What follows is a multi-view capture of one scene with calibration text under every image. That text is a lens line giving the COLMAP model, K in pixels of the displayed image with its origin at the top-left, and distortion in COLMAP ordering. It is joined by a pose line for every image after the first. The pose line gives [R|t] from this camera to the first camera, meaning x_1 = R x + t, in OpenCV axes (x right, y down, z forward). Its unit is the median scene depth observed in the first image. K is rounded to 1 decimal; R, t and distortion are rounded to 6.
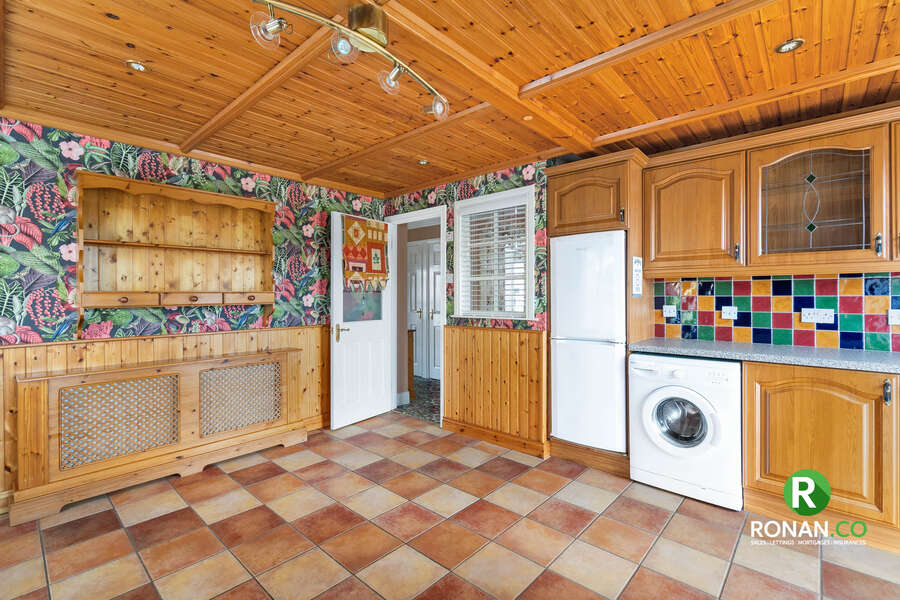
lens RADIAL K [[410.4, 0, 452.9], [0, 410.4, 292.3], [0, 0, 1]] dist [-0.002255, 0.000013]
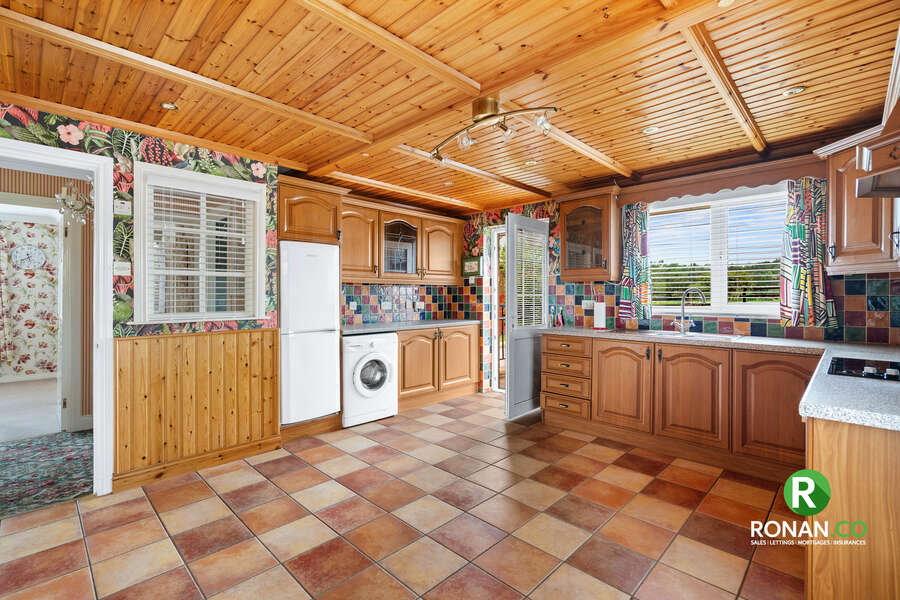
lens RADIAL K [[406.7, 0, 446.3], [0, 406.7, 296.8], [0, 0, 1]] dist [-0.000787, -0.000259]
pose [[0.044236, 0.001778, 0.999020, -0.805680], [-0.003071, 0.999994, -0.001644, 0.014930], [-0.999016, -0.002996, 0.044241, 0.524640]]
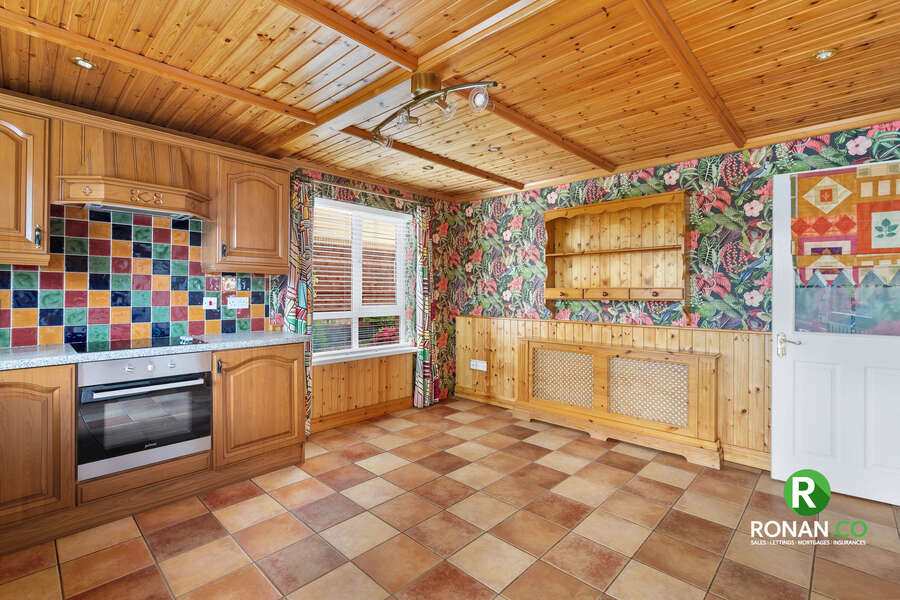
lens RADIAL K [[410.4, 0, 452.9], [0, 410.4, 292.3], [0, 0, 1]] dist [-0.002255, 0.000013]
pose [[-0.021970, 0.000102, -0.999759, 0.530094], [-0.002465, 0.999997, 0.000156, 0.011188], [0.999756, 0.002468, -0.021969, 0.545185]]
